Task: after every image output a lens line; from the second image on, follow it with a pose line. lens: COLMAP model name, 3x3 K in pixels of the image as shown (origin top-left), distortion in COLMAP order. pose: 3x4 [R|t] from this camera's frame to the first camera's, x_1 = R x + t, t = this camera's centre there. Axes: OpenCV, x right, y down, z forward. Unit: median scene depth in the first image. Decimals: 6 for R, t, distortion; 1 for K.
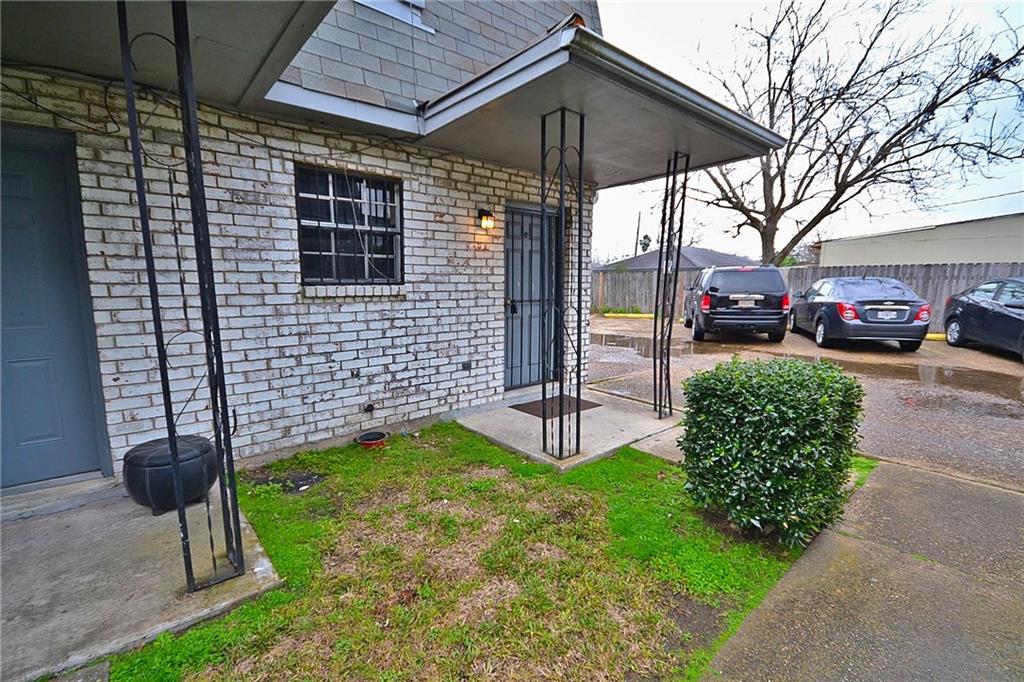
lens RADIAL K [[457.4, 0, 508.5], [0, 457.4, 346.7], [0, 0, 1]] dist [0.013836, -0.012537]
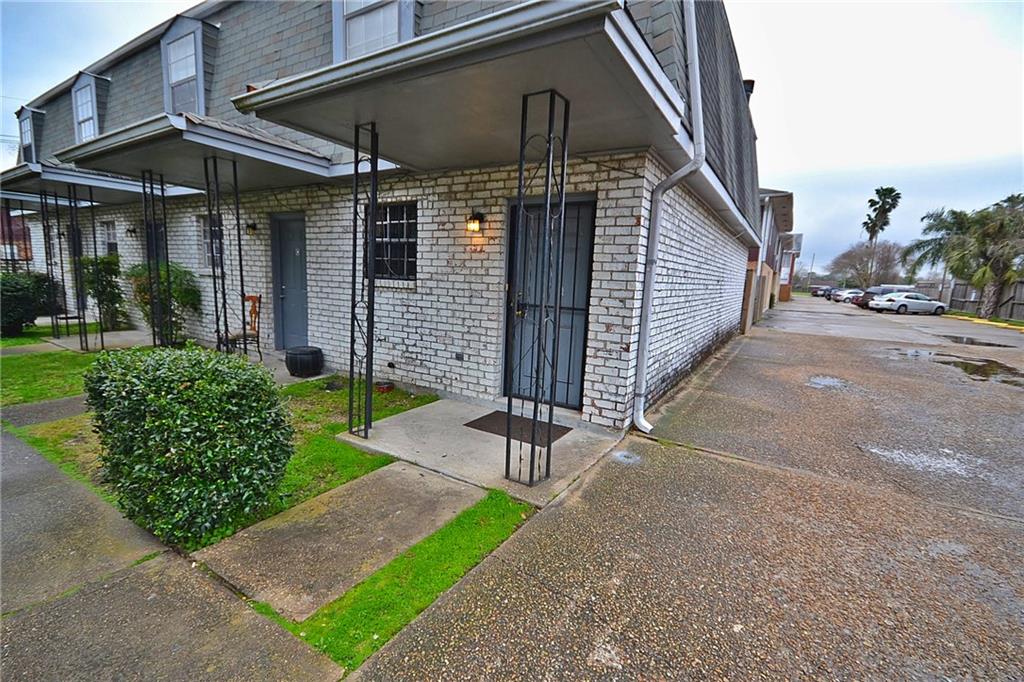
lens RADIAL K [[457.4, 0, 508.5], [0, 457.4, 346.7], [0, 0, 1]] dist [0.013836, -0.012537]
pose [[0.290633, 0.155613, -0.944096, 1.068009], [-0.174785, 0.978719, 0.107514, -0.131621], [0.940735, 0.133767, 0.311647, 0.823658]]
